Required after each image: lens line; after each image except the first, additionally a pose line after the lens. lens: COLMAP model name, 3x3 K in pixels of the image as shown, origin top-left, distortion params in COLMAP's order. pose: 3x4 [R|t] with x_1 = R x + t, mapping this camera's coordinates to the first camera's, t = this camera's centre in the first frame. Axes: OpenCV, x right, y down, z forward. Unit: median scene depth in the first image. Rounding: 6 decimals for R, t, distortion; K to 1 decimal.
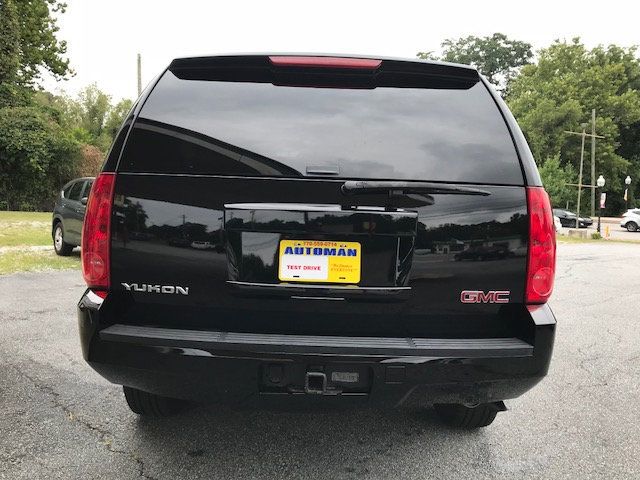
lens RADIAL K [[539.5, 0, 320.0], [0, 539.5, 240.0], [0, 0, 1]] dist [0.002476, -0.005395]
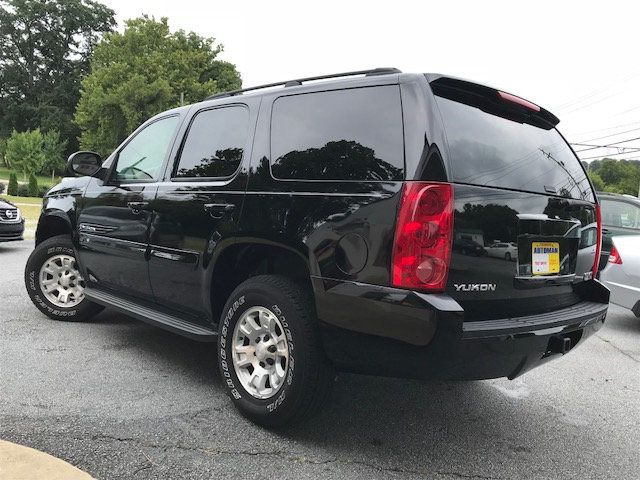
lens RADIAL K [[572.0, 0, 320.0], [0, 572.0, 240.0], [0, 0, 1]] dist [0.005721, 0.007221]
pose [[0.717373, -0.019093, 0.696427, -0.068037], [-0.009113, 0.999282, 0.036783, -0.002524], [-0.696629, -0.032734, 0.716684, 0.018258]]
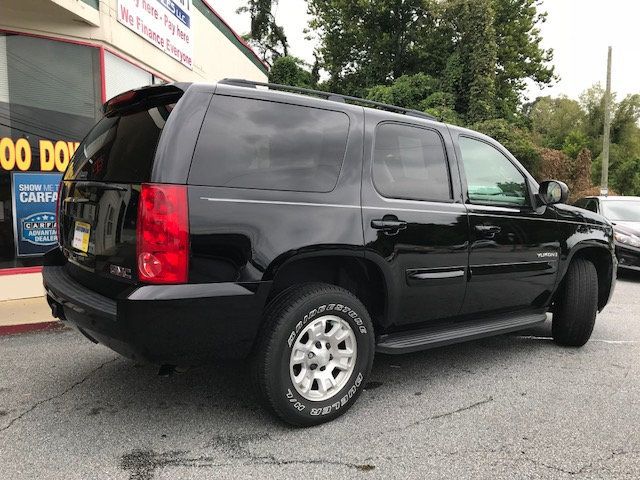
lens RADIAL K [[519.6, 0, 316.2], [0, 519.6, 258.5], [0, 0, 1]] dist [-0.005338, 0.077528]
pose [[0.618040, 0.096290, -0.780228, 0.077354], [-0.070924, 0.995253, 0.066646, -0.003161], [0.782941, 0.014147, 0.621935, 0.029178]]
